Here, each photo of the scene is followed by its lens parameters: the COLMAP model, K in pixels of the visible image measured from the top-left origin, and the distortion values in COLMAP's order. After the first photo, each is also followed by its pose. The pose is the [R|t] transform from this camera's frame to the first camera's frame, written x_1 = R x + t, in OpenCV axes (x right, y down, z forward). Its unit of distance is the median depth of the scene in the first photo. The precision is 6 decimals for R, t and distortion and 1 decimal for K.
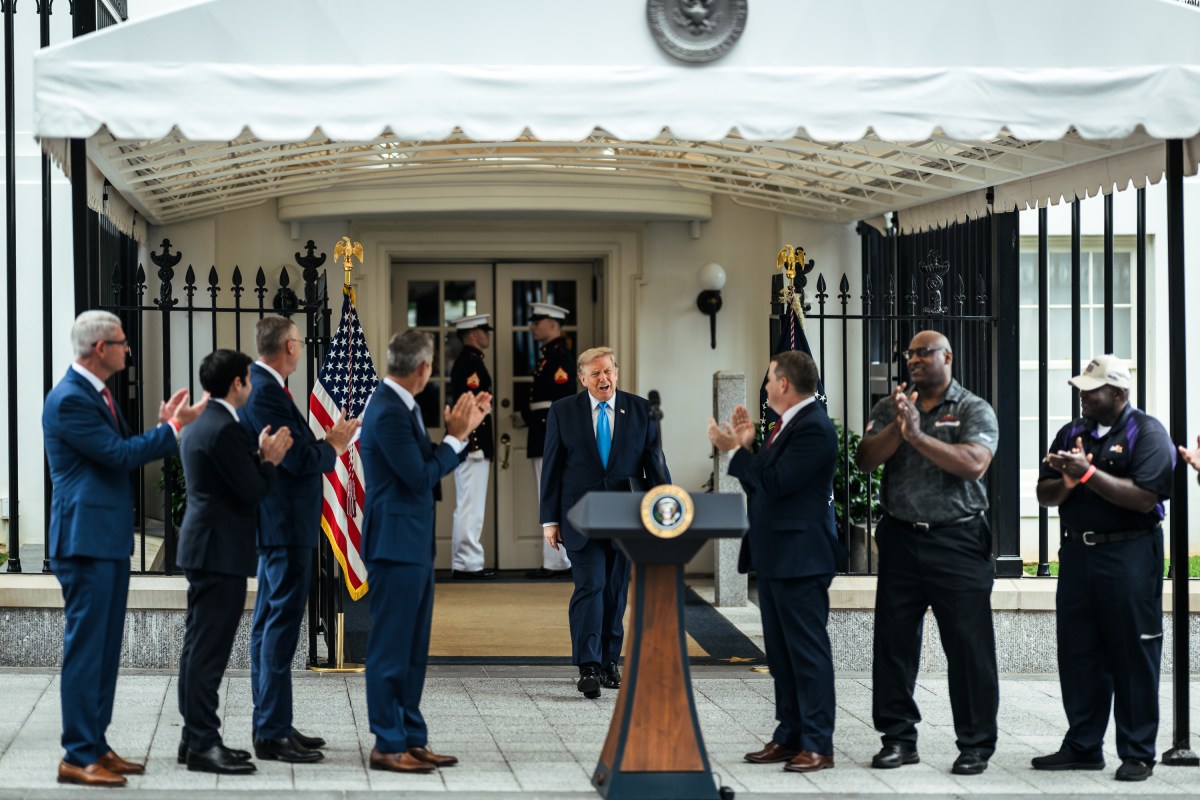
lens RADIAL K [[2942.2, 0, 606.2], [0, 2942.2, 408.8], [0, 0, 1]] dist [0.012590, 0.000000]
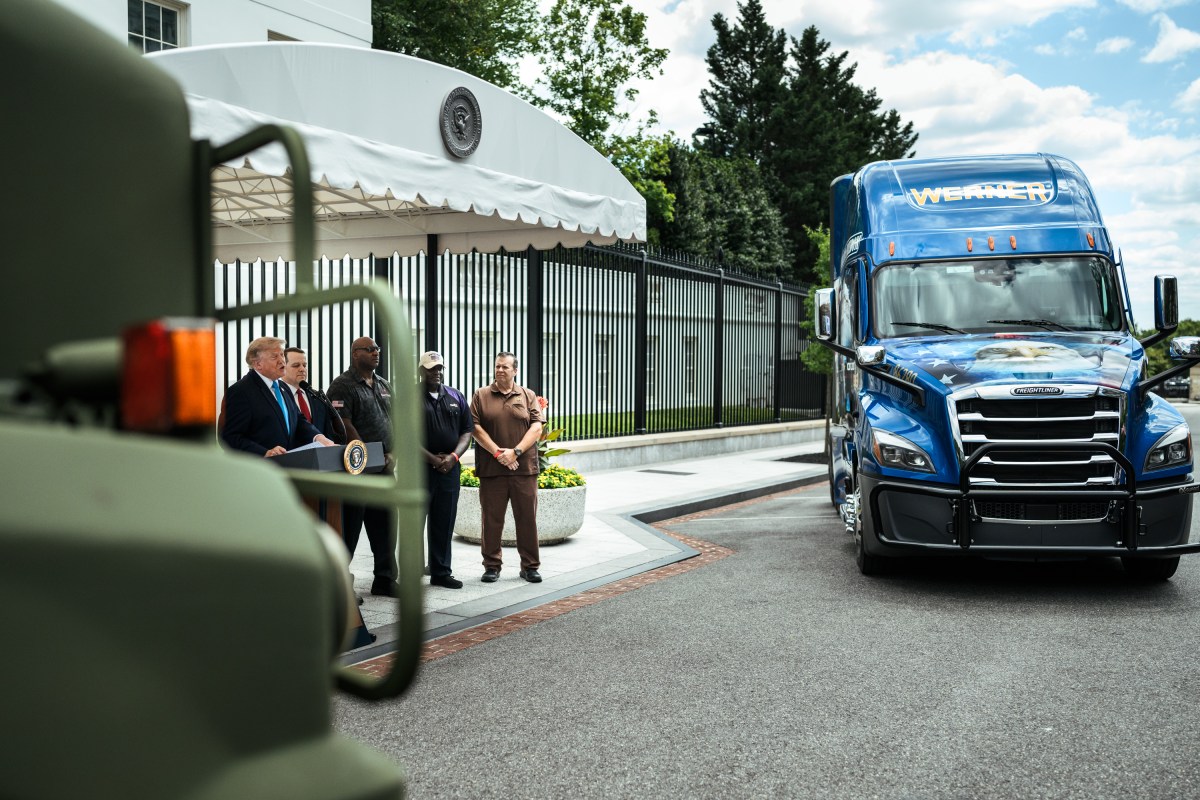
lens RADIAL K [[1210.7, 0, 597.8], [0, 1210.7, 406.6], [0, 0, 1]] dist [0.041117, 0.000000]
pose [[0.559553, -0.032014, 0.828176, -0.298410], [0.002639, 0.999317, 0.036846, -0.009378], [-0.828790, -0.018432, 0.559256, 0.397114]]
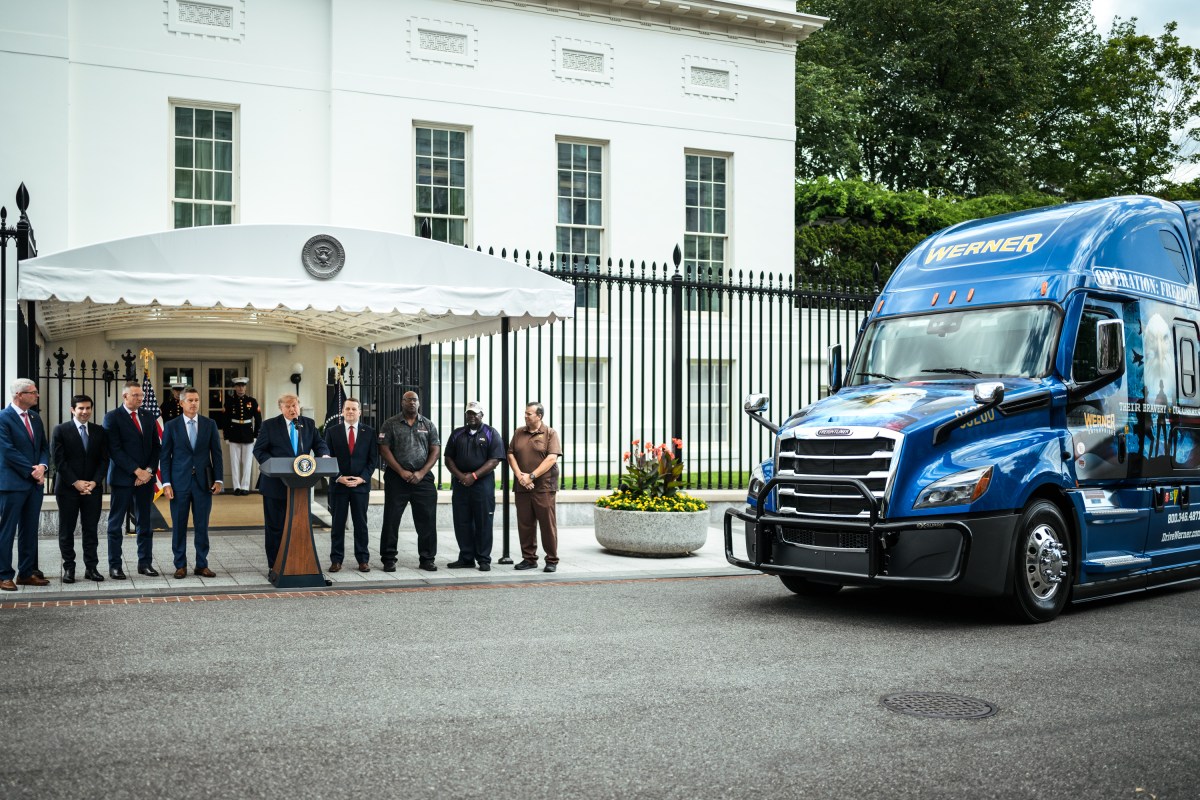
lens RADIAL K [[1139.9, 0, 593.3], [0, 1139.9, 400.0], [0, 0, 1]] dist [-0.004656, 0.000000]
pose [[0.949889, 0.009053, 0.312458, -0.033070], [-0.002917, 0.999794, -0.020100, -0.000312], [-0.312575, 0.018181, 0.949719, 0.033621]]
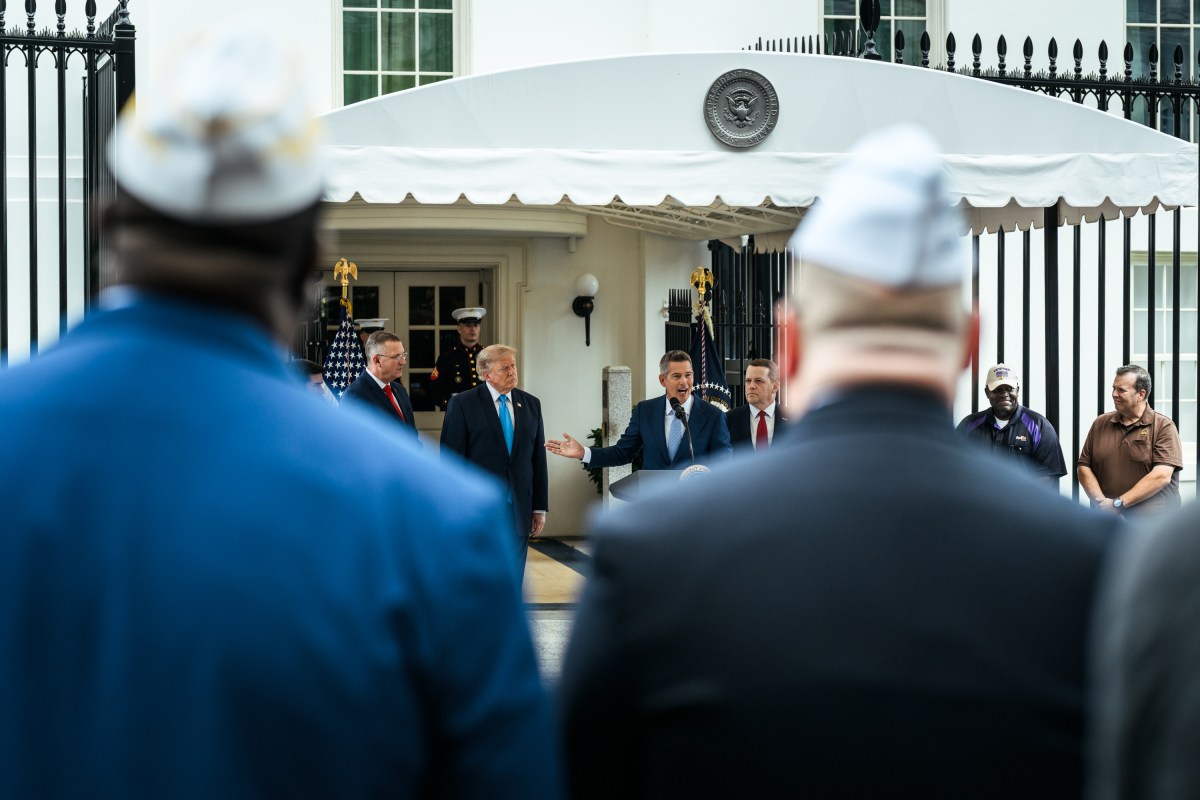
lens RADIAL K [[2888.5, 0, 611.8], [0, 2888.5, 412.2], [0, 0, 1]] dist [0.041283, 0.000000]
pose [[0.992026, 0.001125, 0.126025, -0.128581], [-0.002487, 0.999940, 0.010644, -0.007883], [-0.126006, -0.010872, 0.991970, -0.196109]]
